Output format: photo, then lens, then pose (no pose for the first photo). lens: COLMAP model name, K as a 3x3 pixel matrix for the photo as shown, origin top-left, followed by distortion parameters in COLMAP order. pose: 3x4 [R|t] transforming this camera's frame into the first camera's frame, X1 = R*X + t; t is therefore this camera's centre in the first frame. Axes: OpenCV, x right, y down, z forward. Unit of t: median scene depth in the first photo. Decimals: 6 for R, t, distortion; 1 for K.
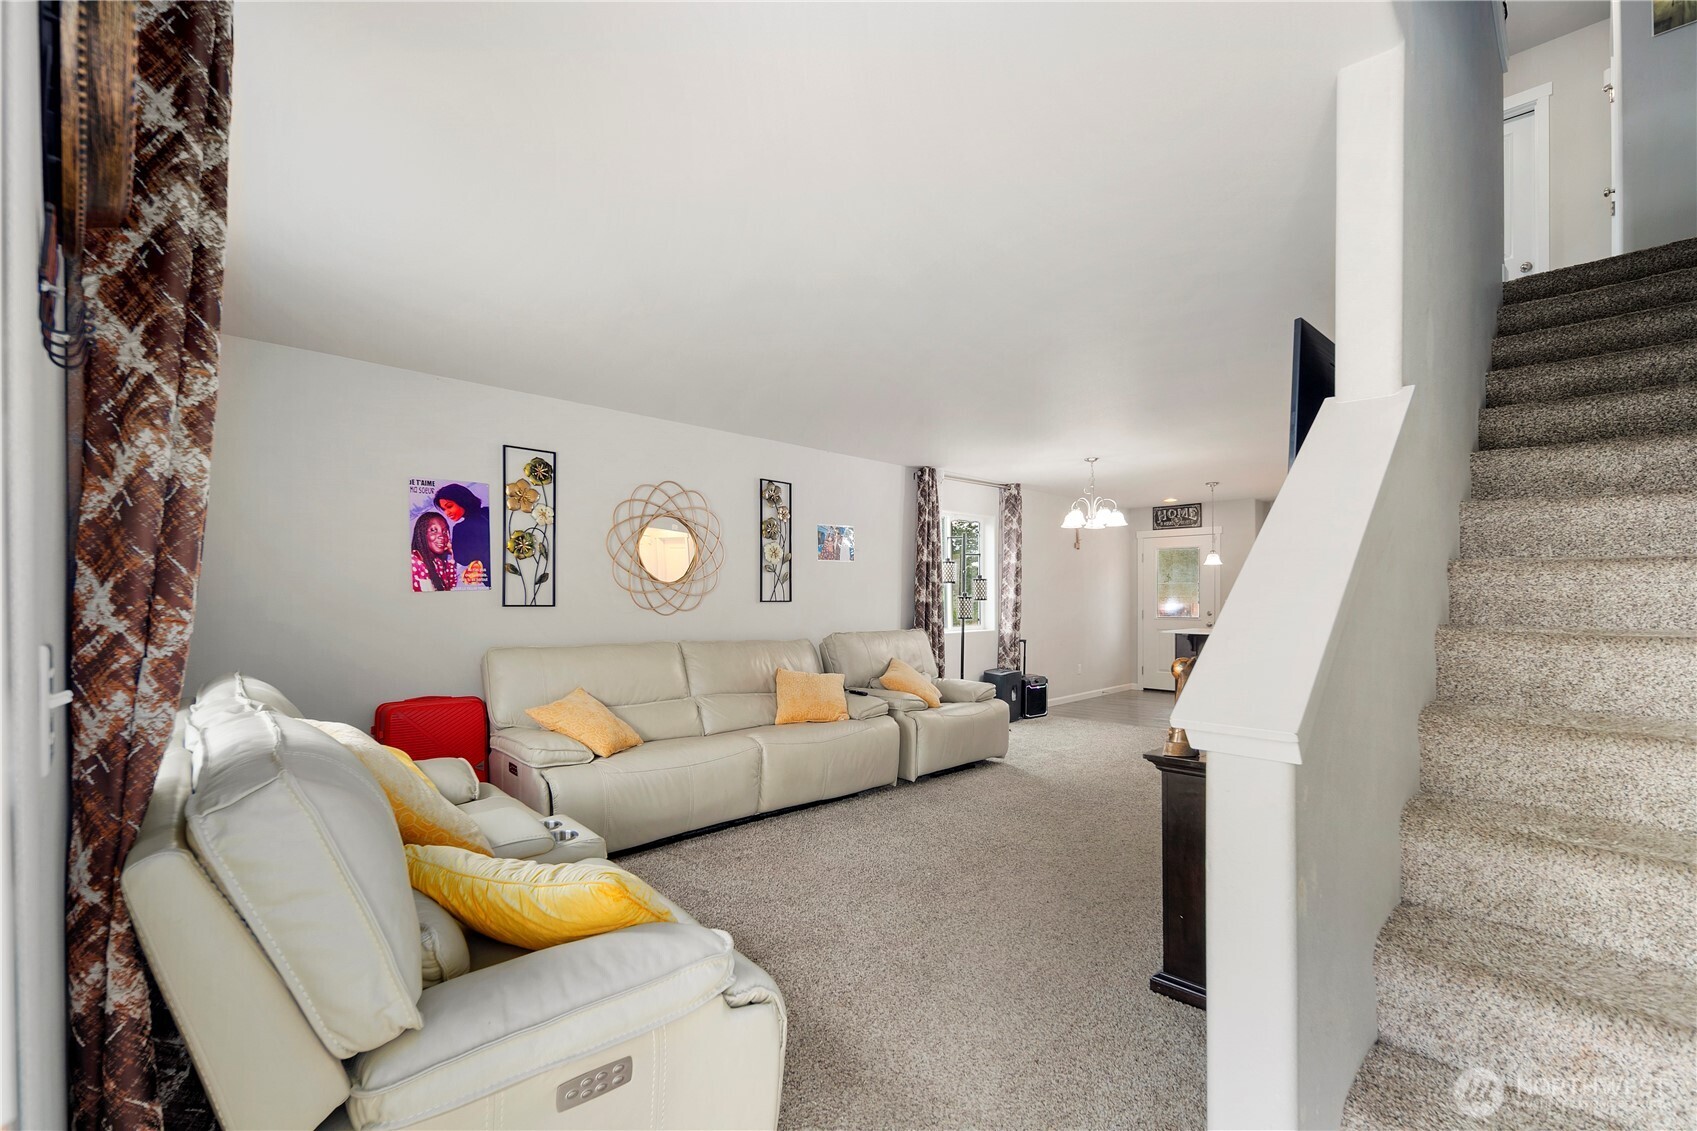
lens RADIAL K [[743.8, 0, 852.3], [0, 743.8, 600.5], [0, 0, 1]] dist [0.009525, -0.005752]
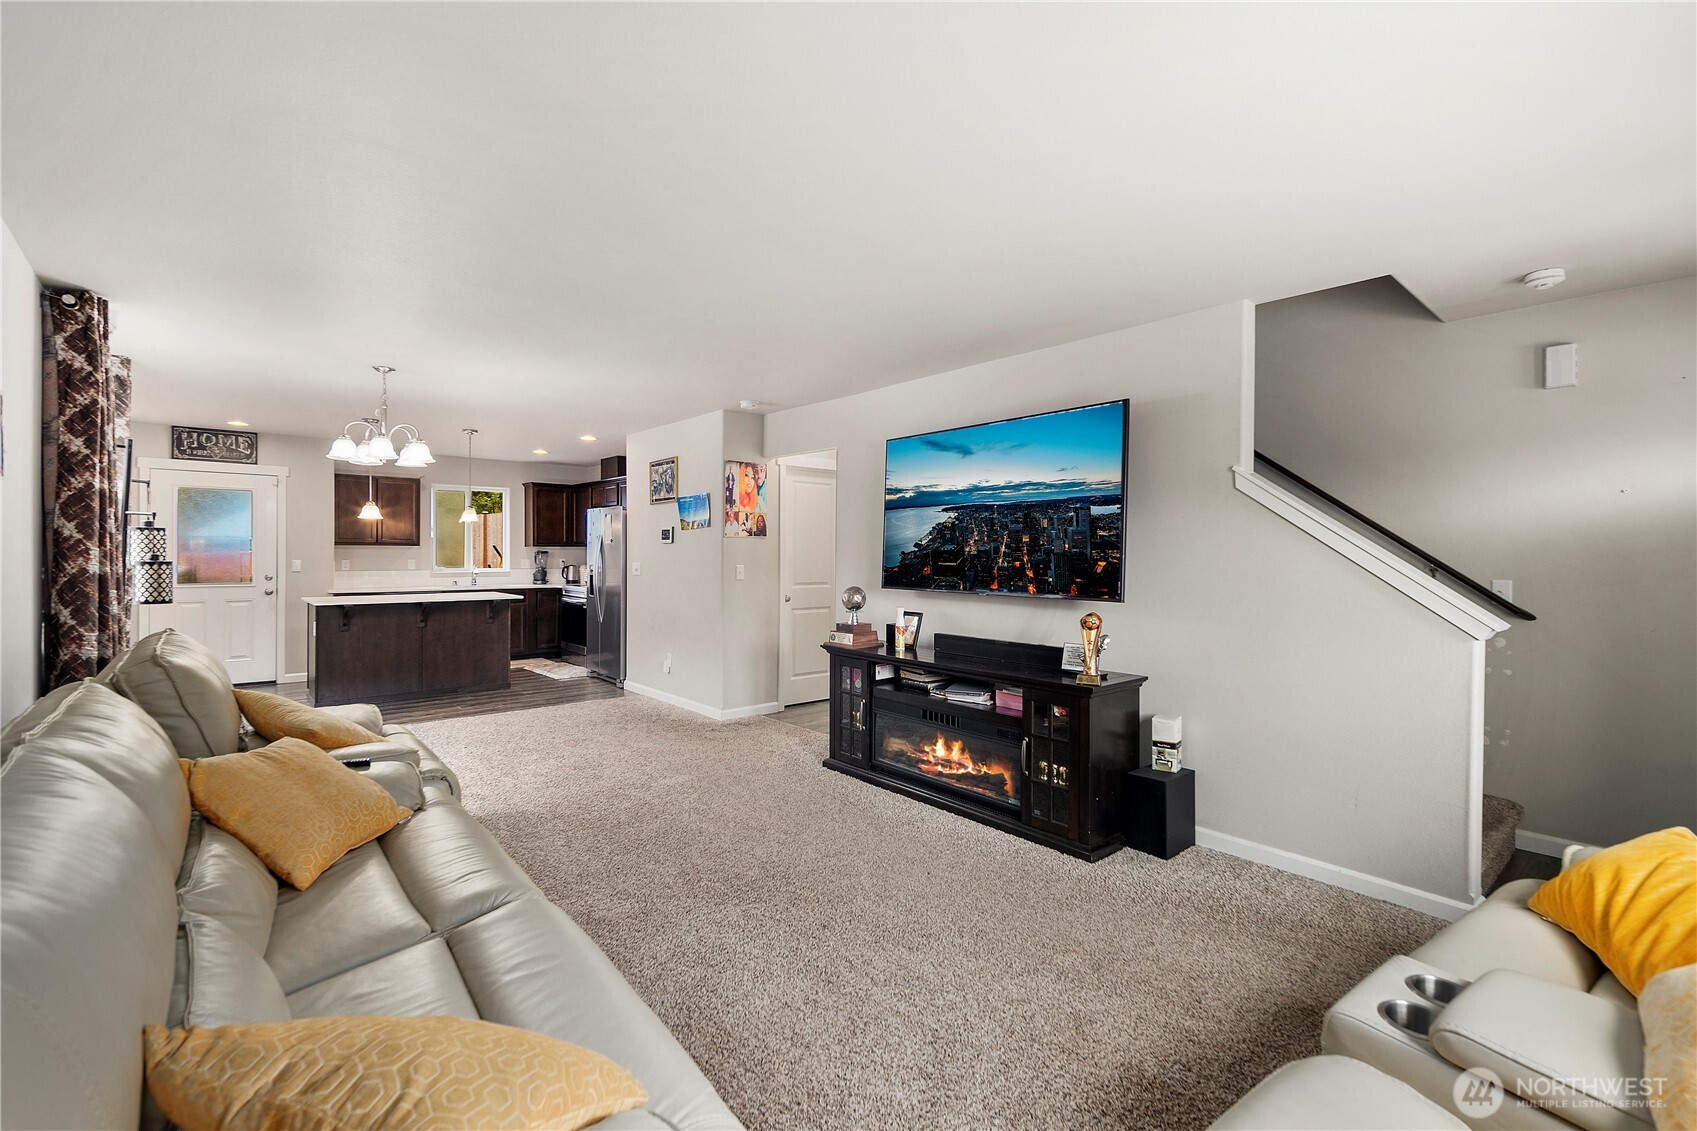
lens RADIAL K [[736.3, 0, 848.5], [0, 736.3, 565.5], [0, 0, 1]] dist [0.001625, -0.000327]
pose [[0.073318, -0.012935, 0.997225, -0.410640], [-0.005151, 0.999898, 0.013348, -0.014262], [-0.997295, -0.006115, 0.073244, 0.576499]]
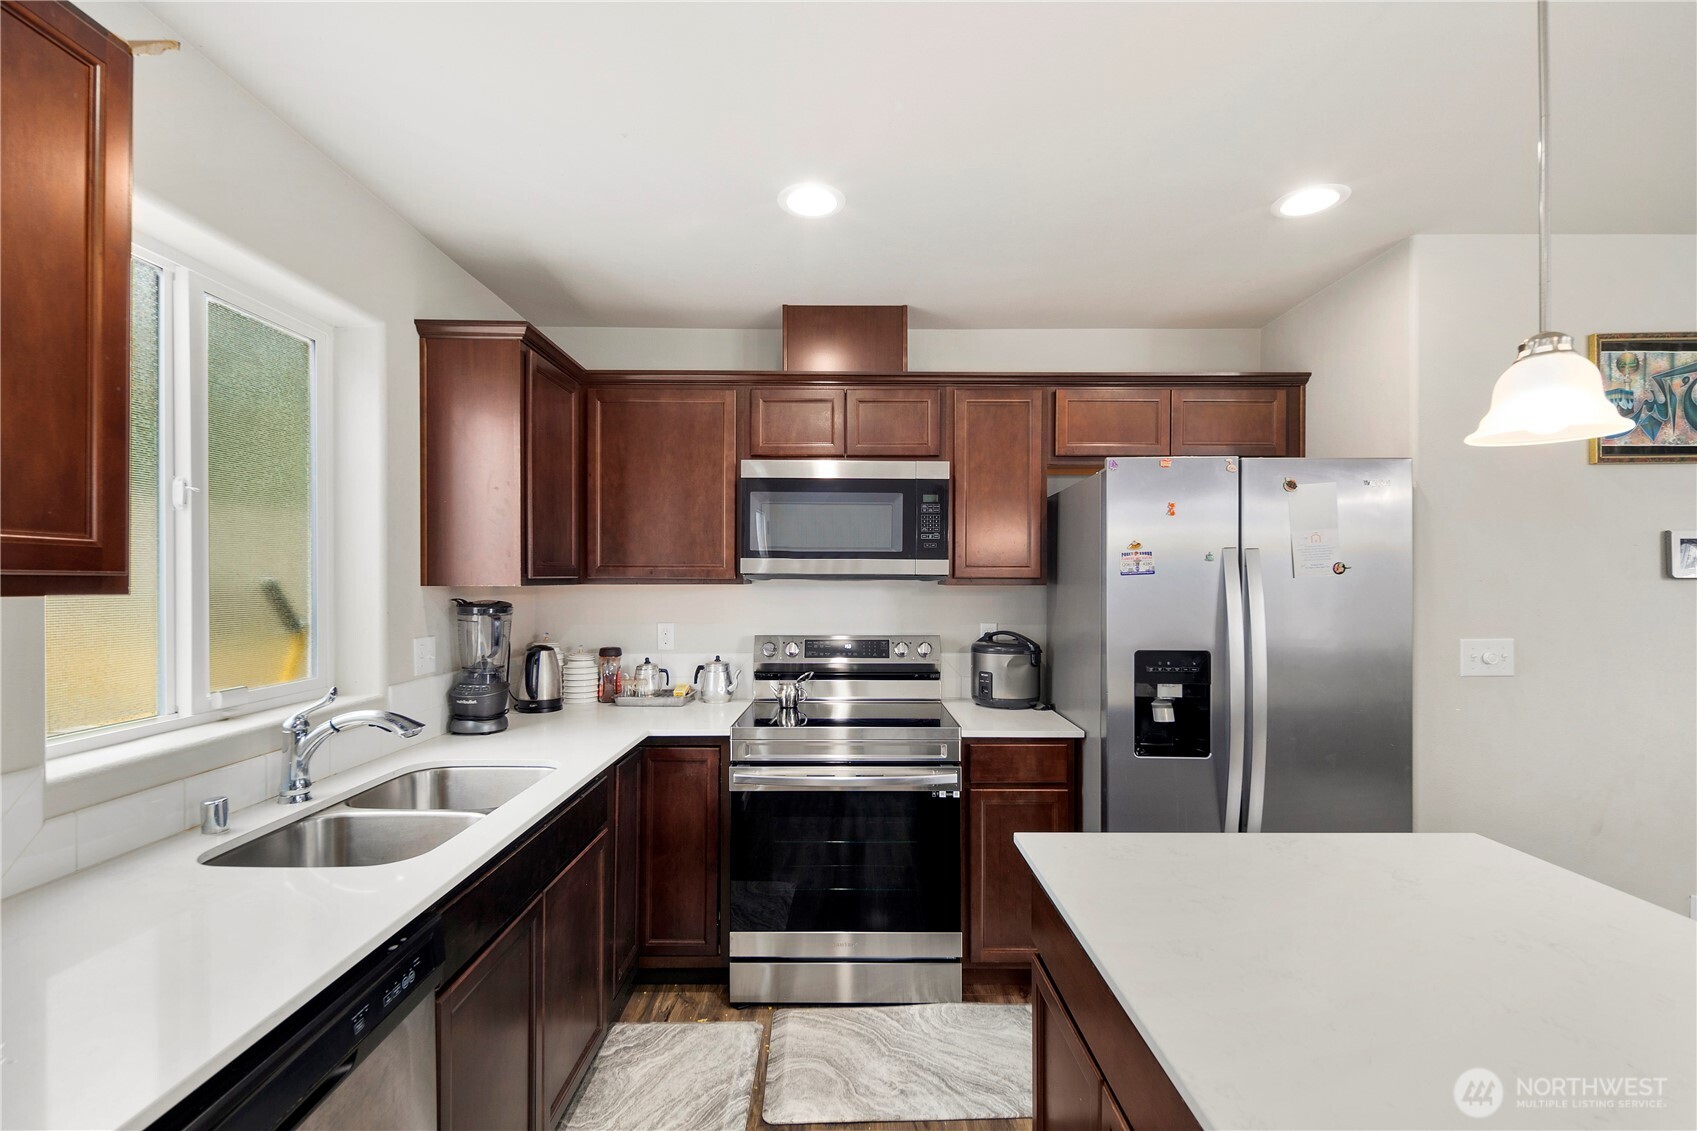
lens RADIAL K [[736.4, 0, 848.1], [0, 736.4, 583.4], [0, 0, 1]] dist [0.003838, -0.000078]
pose [[-0.704139, 0.001537, 0.710061, 0.772712], [0.004325, 0.999988, 0.002125, -0.032279], [-0.710049, 0.004568, -0.704137, 1.569593]]
